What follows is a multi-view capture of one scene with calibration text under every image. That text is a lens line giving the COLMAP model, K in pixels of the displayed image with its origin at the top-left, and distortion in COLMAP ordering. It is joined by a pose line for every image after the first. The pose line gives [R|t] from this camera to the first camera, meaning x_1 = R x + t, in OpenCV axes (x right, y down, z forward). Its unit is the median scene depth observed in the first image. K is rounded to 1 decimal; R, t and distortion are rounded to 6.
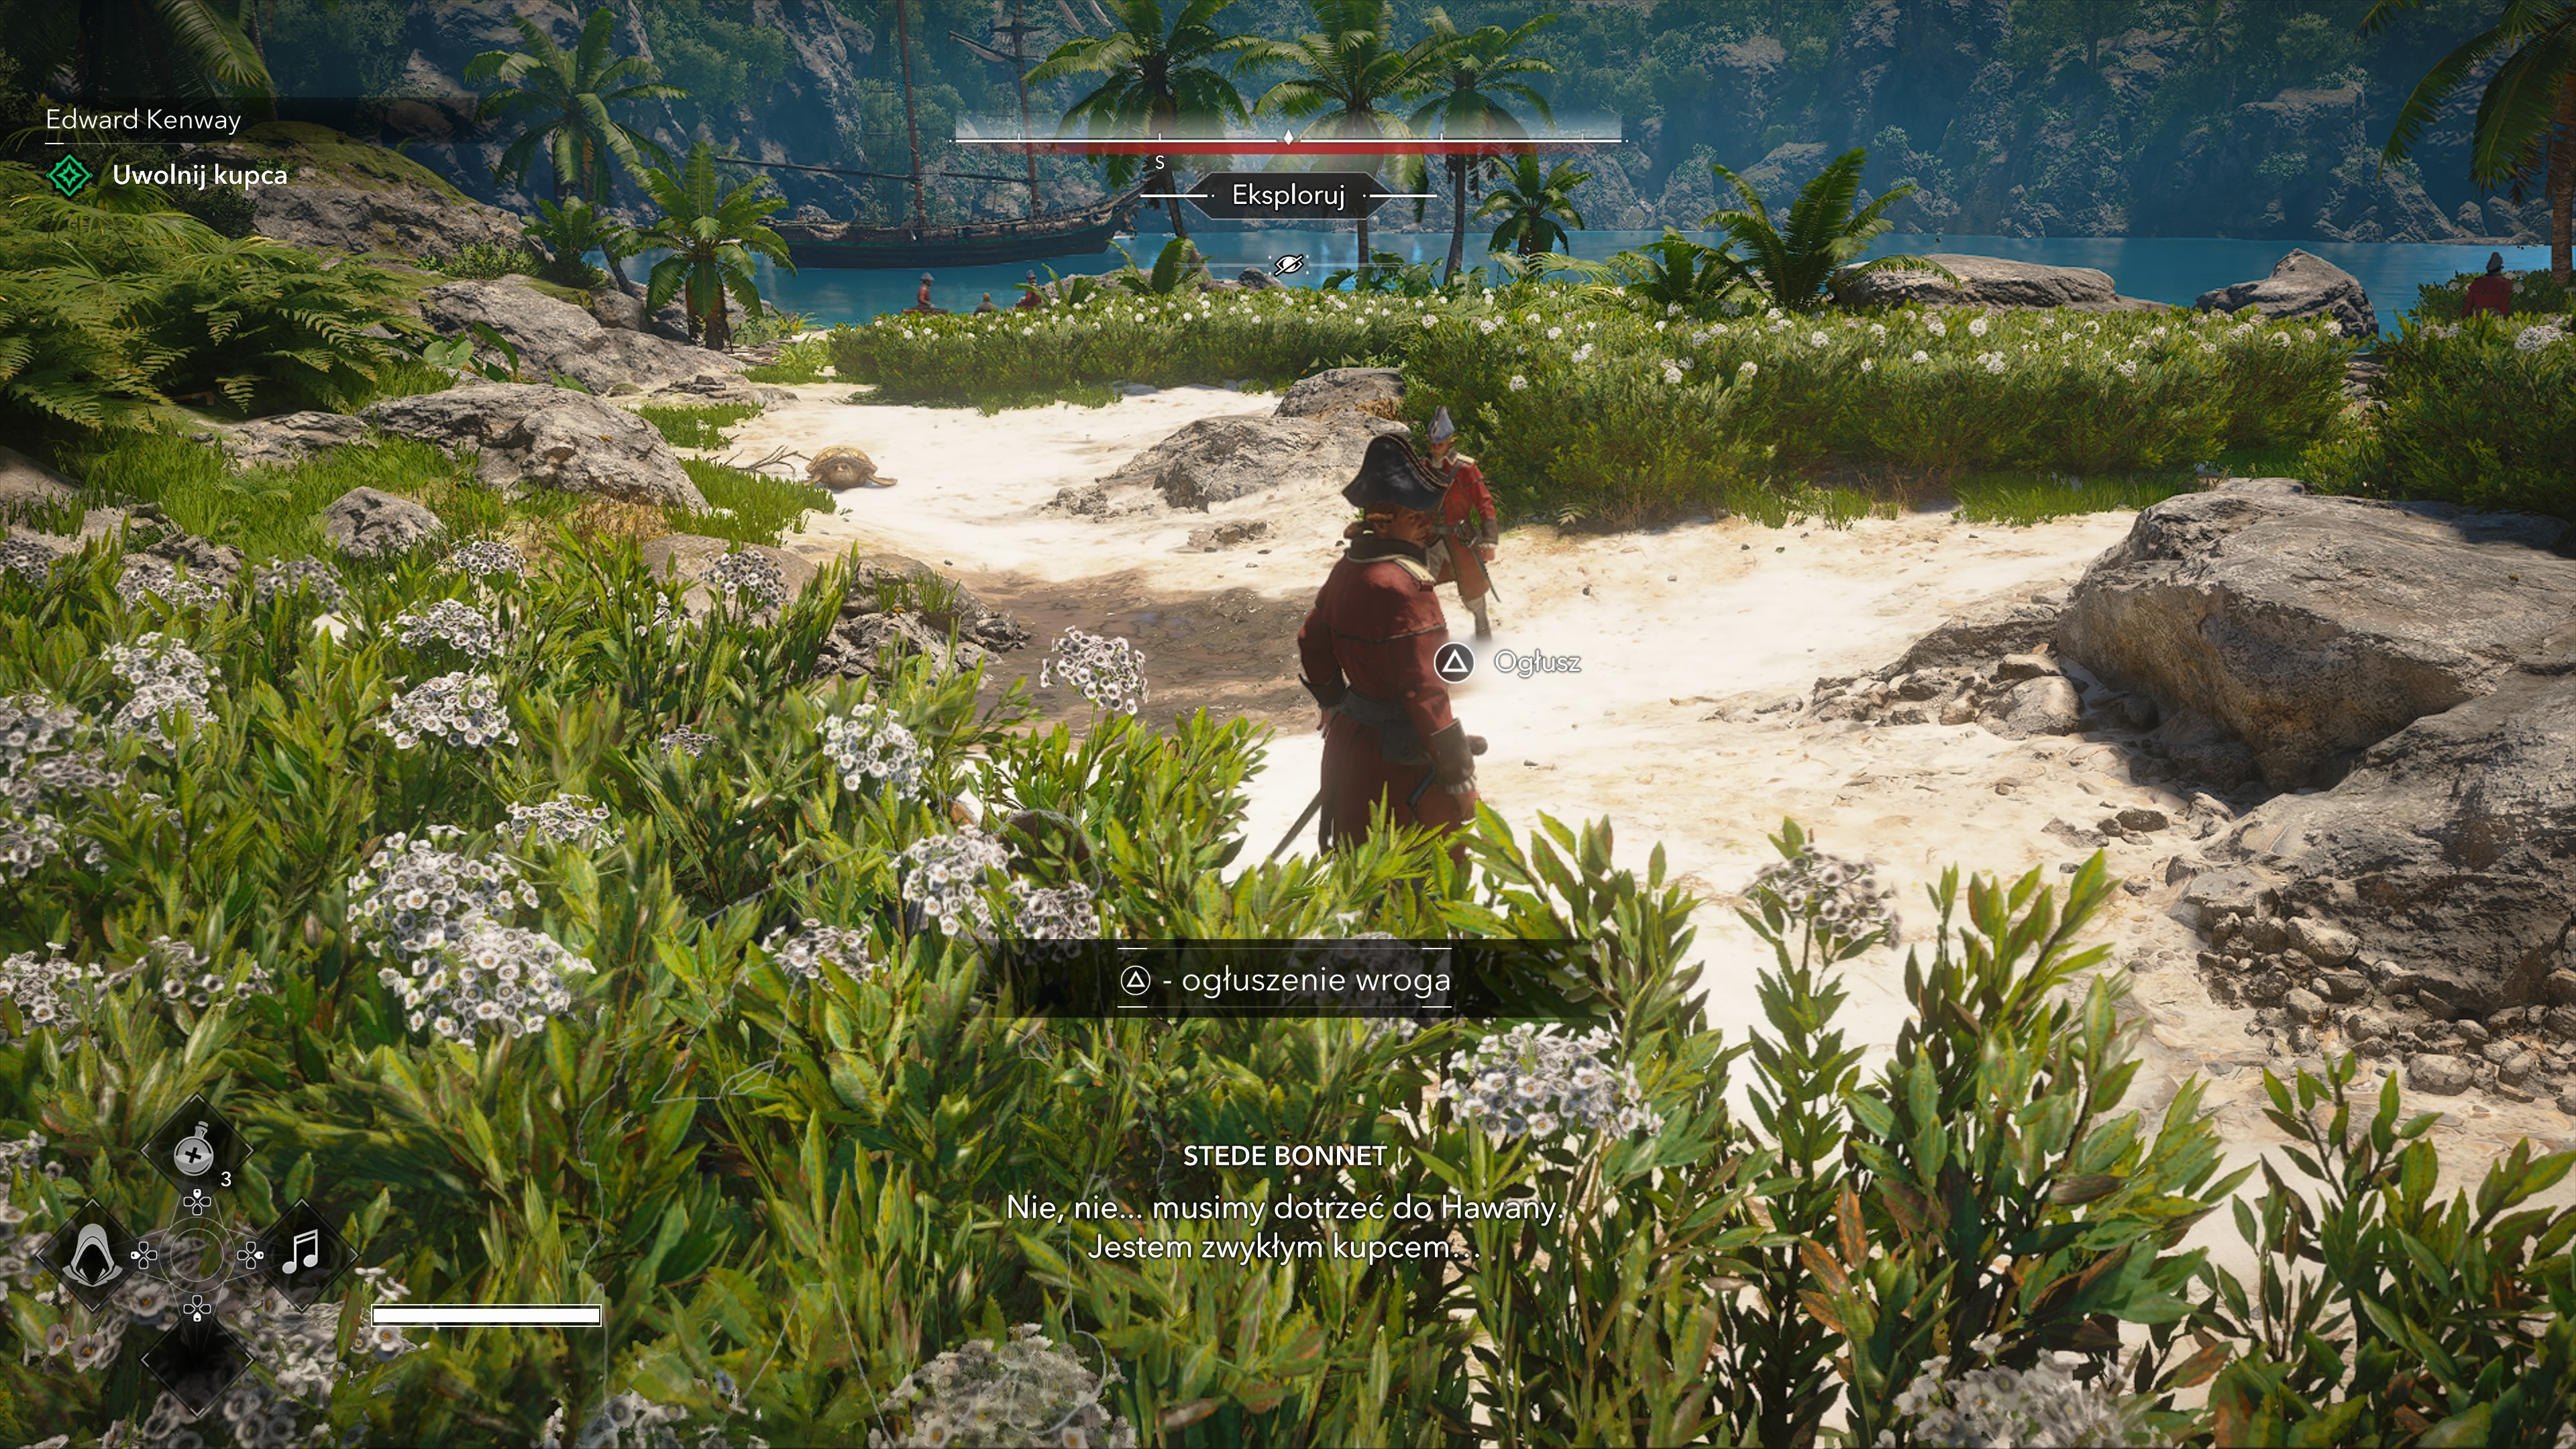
lens RADIAL K [[1810.9, 0, 1283.5], [0, 1810.9, 724.3], [0, 0, 1]] dist [0.000597, 0.001144]
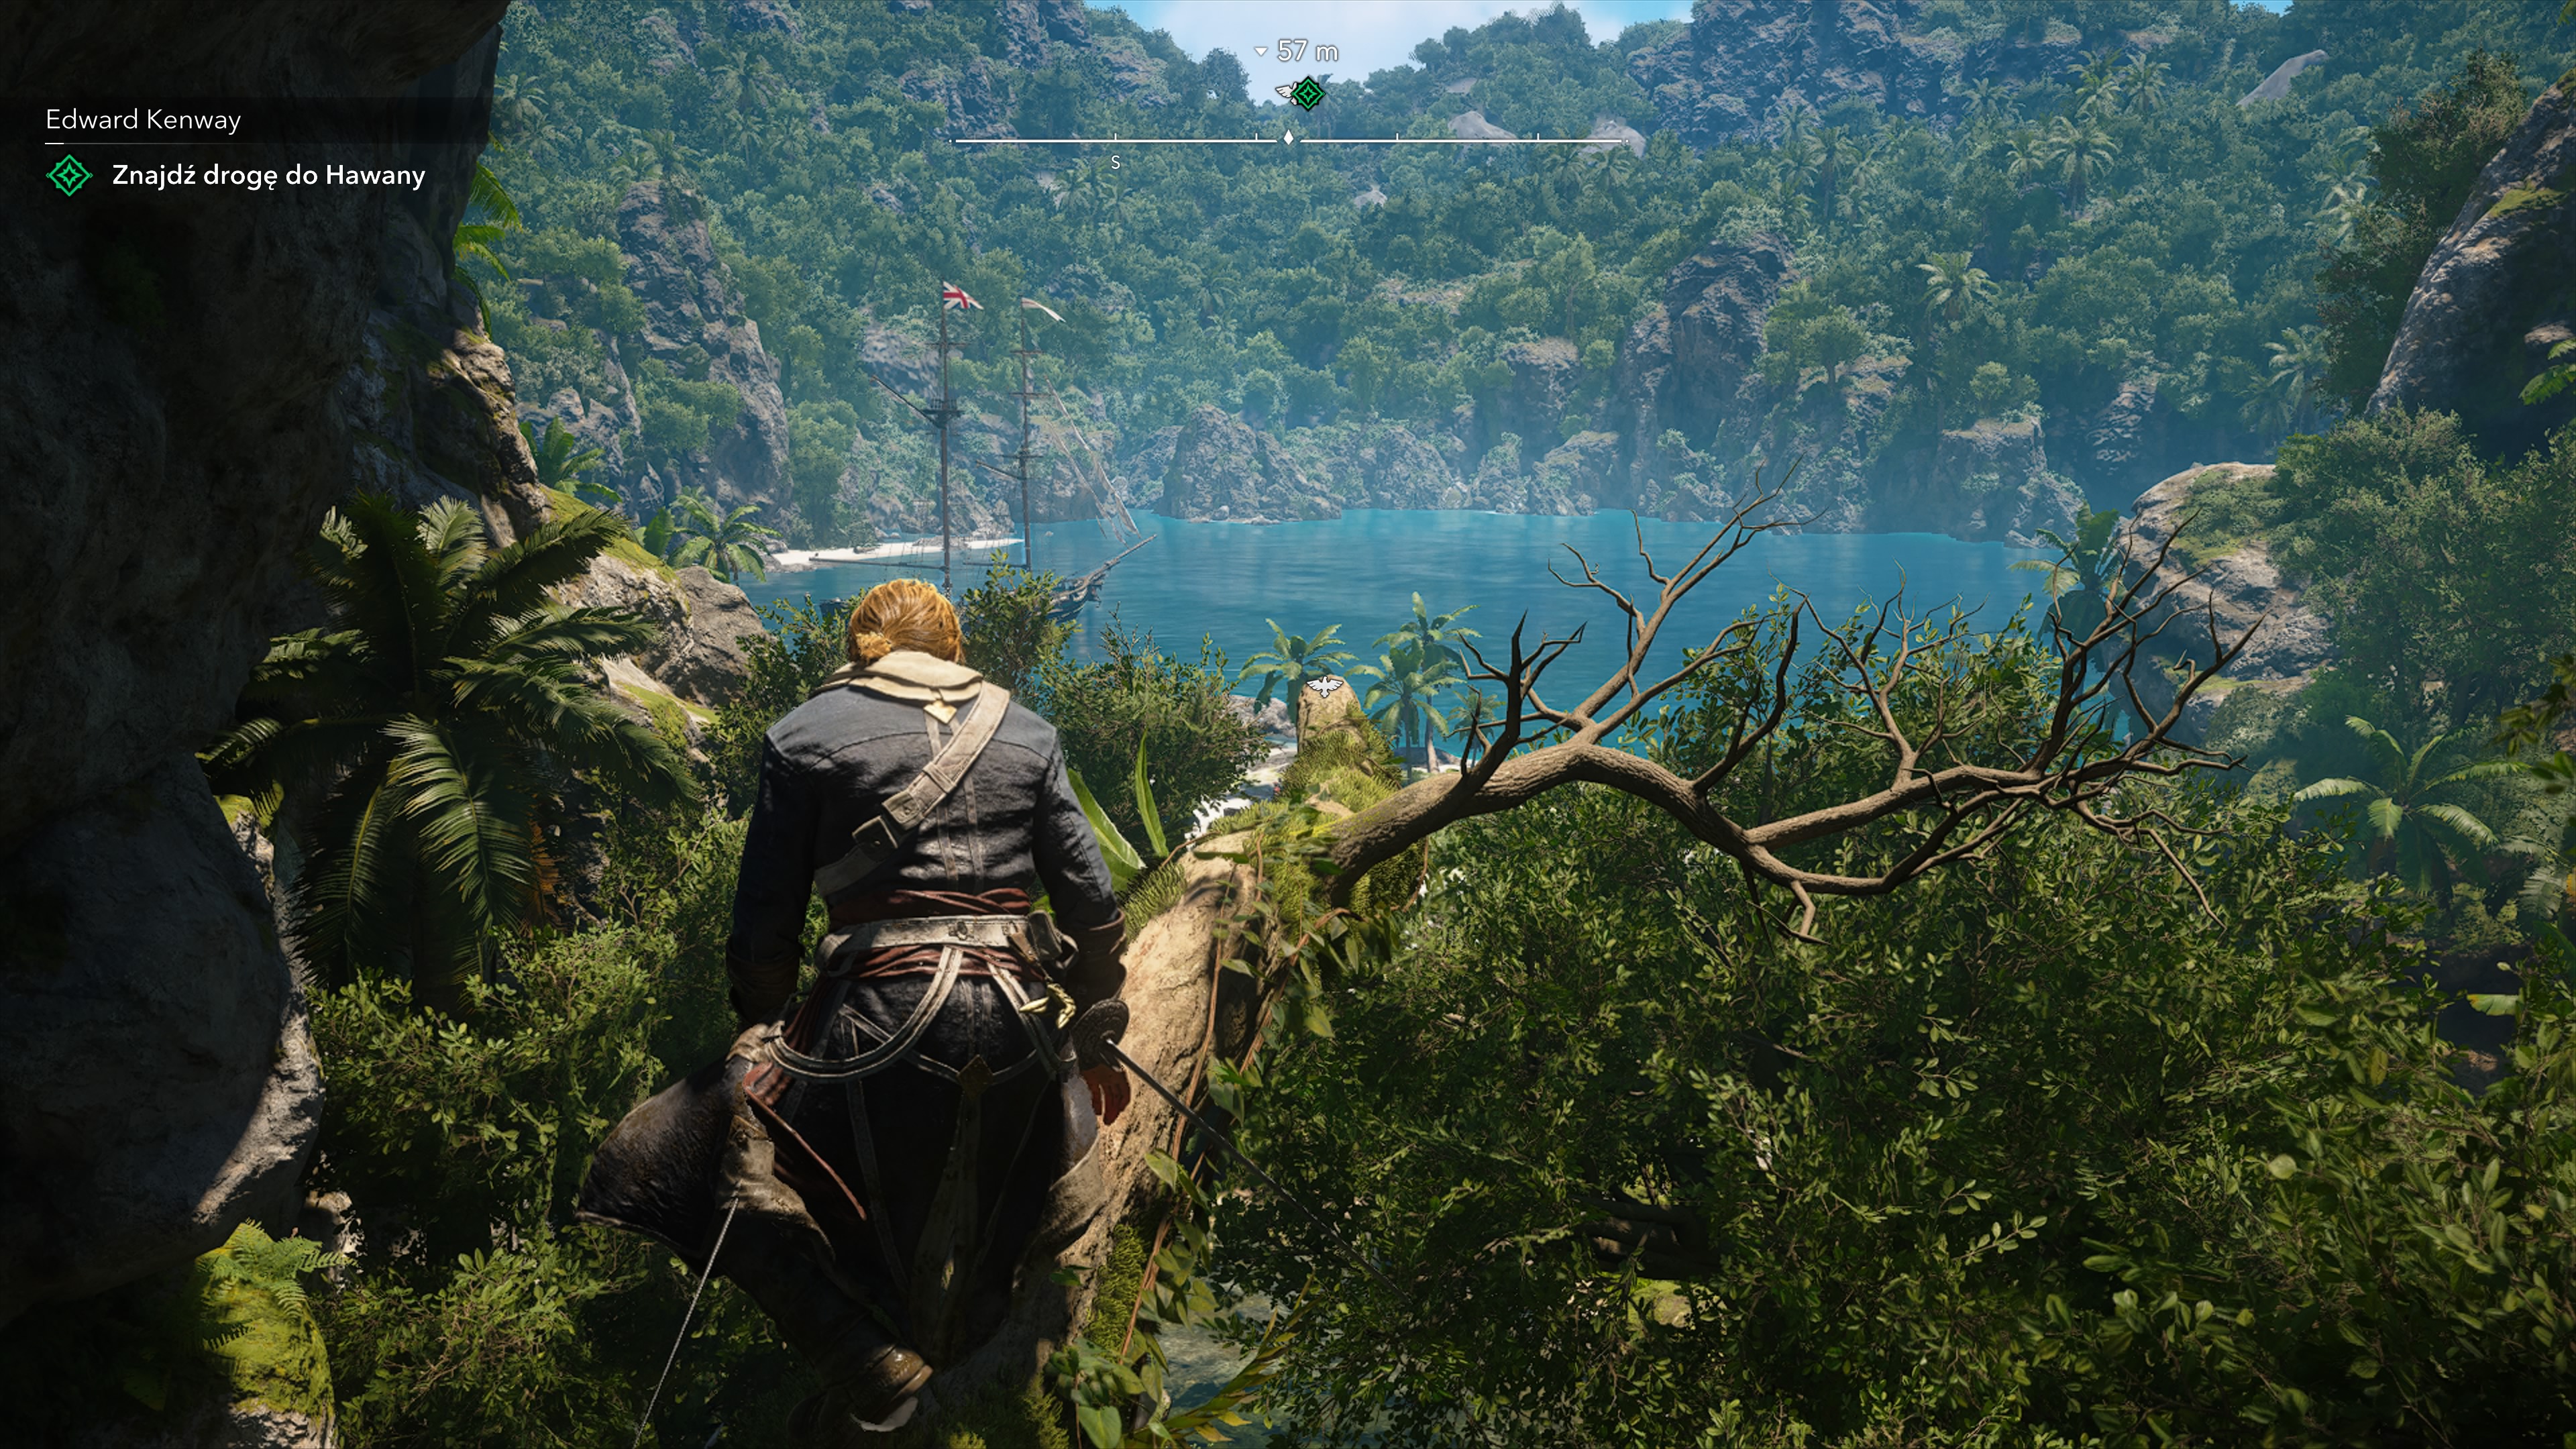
lens RADIAL K [[1810.9, 0, 1291.5], [0, 1810.9, 722.9], [0, 0, 1]] dist [0.000597, 0.001144]
pose [[0.994781, -0.021254, 0.099791, -0.029874], [0.034292, 0.990812, -0.130826, -0.002501], [-0.096093, 0.133566, 0.986370, -0.110213]]
